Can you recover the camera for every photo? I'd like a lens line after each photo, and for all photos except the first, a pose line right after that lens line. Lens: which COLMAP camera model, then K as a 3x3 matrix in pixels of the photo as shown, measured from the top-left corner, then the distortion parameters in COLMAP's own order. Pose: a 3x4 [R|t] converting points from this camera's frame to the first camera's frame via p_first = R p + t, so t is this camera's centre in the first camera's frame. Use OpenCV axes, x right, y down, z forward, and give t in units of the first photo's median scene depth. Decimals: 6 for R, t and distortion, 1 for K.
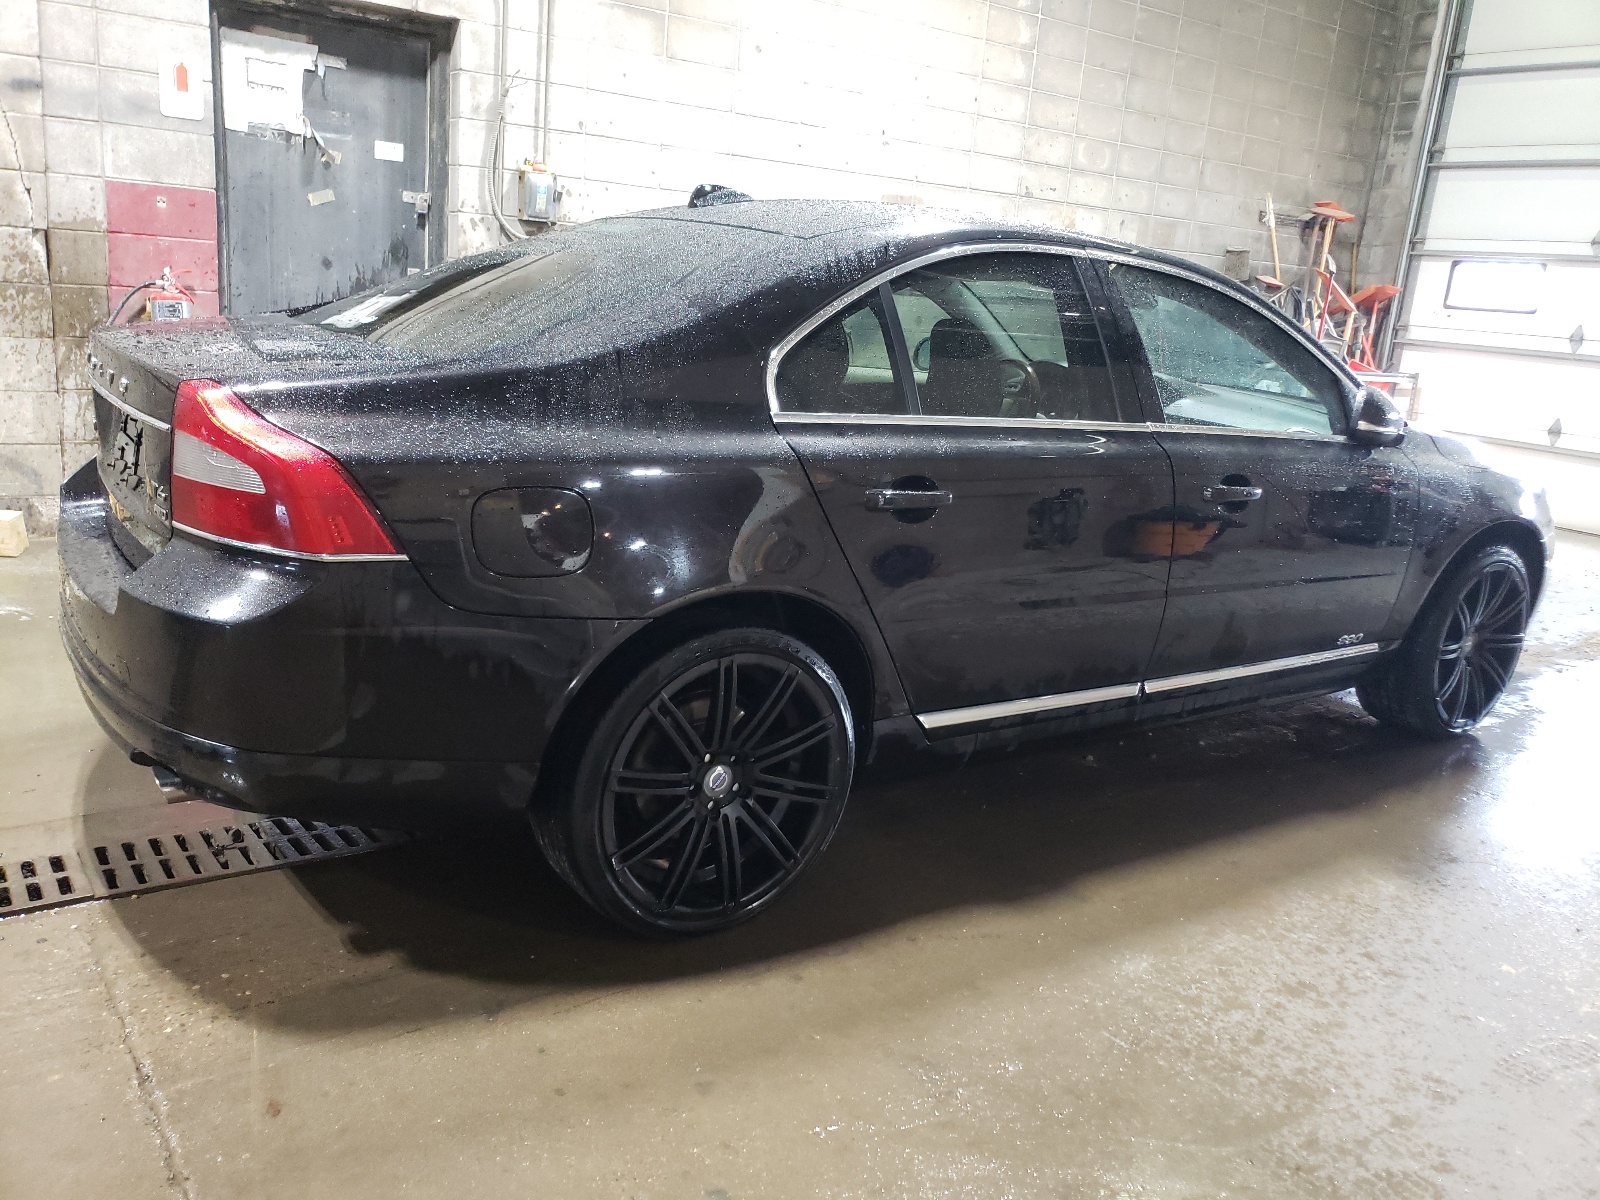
lens RADIAL K [[1261.2, 0, 788.6], [0, 1261.2, 597.9], [0, 0, 1]] dist [0.011169, 0.003563]
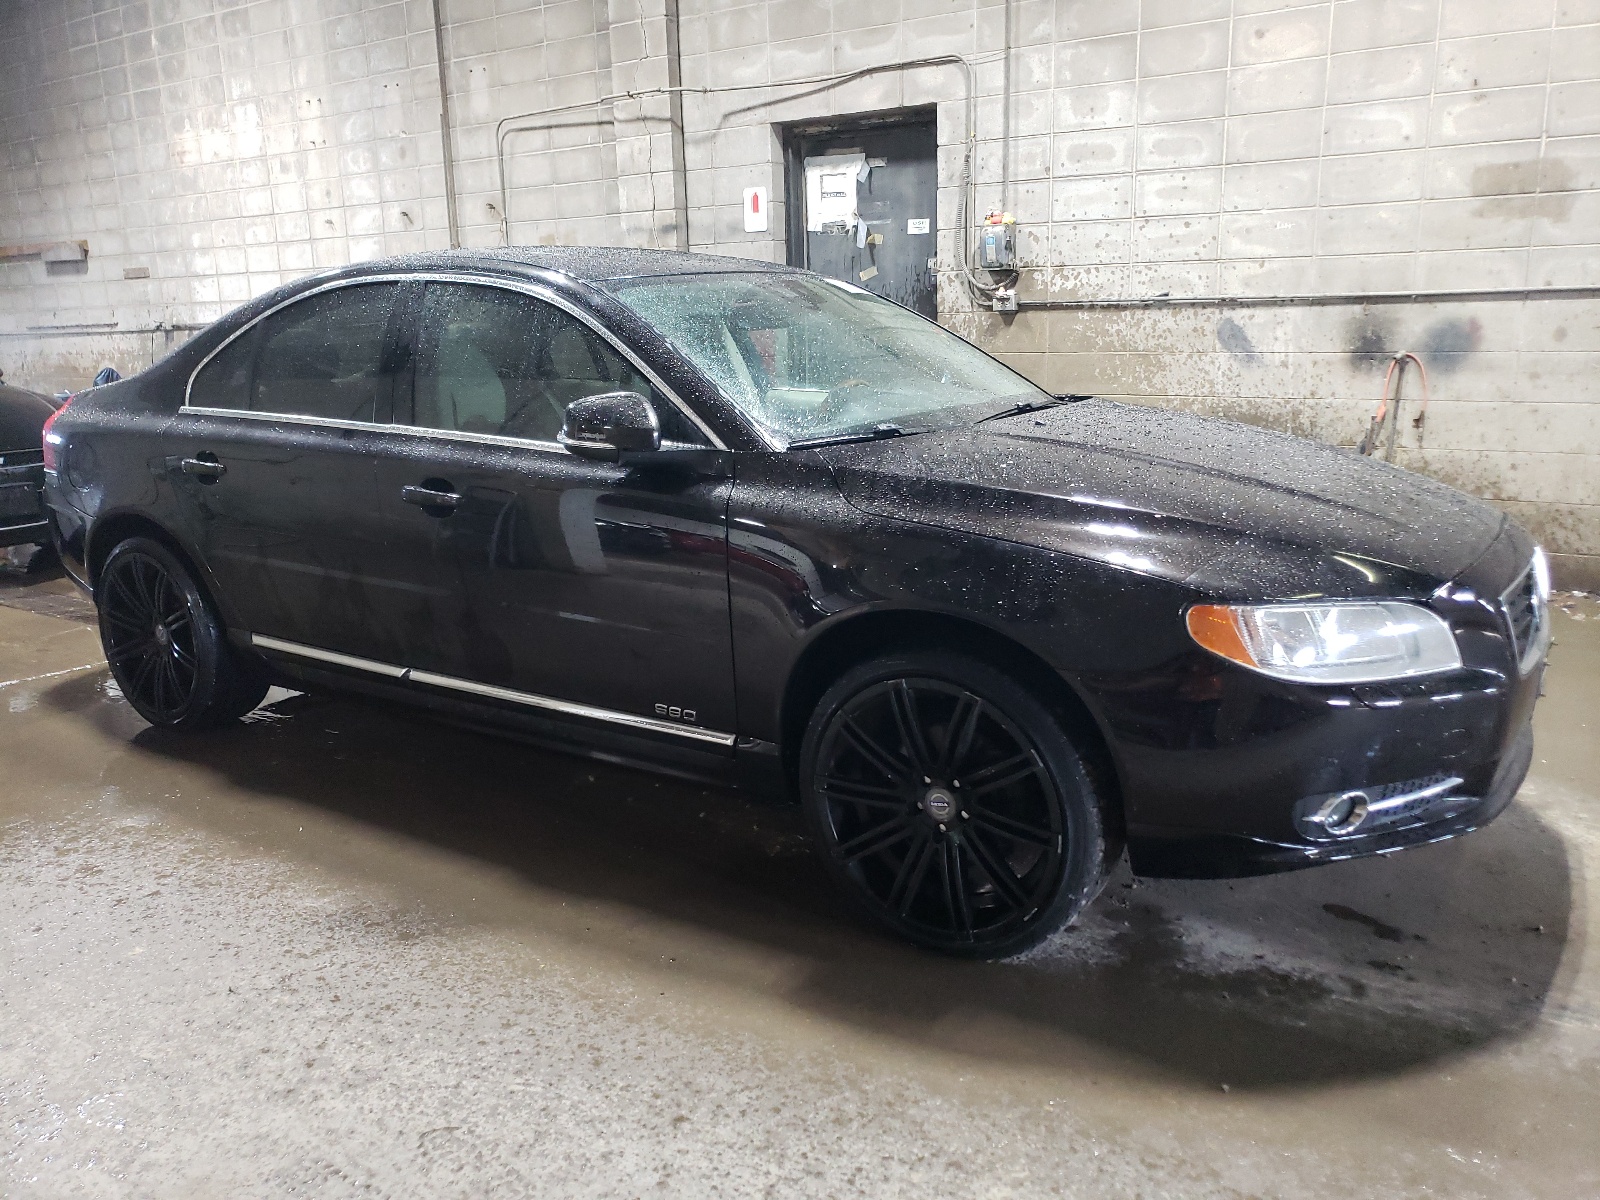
lens RADIAL K [[1261.2, 0, 794.4], [0, 1261.2, 608.8], [0, 0, 1]] dist [0.011169, 0.003563]
pose [[0.374082, 0.131450, -0.918033, 0.900162], [-0.178030, 0.981671, 0.068018, -0.074112], [0.910147, 0.137994, 0.390628, 0.569198]]
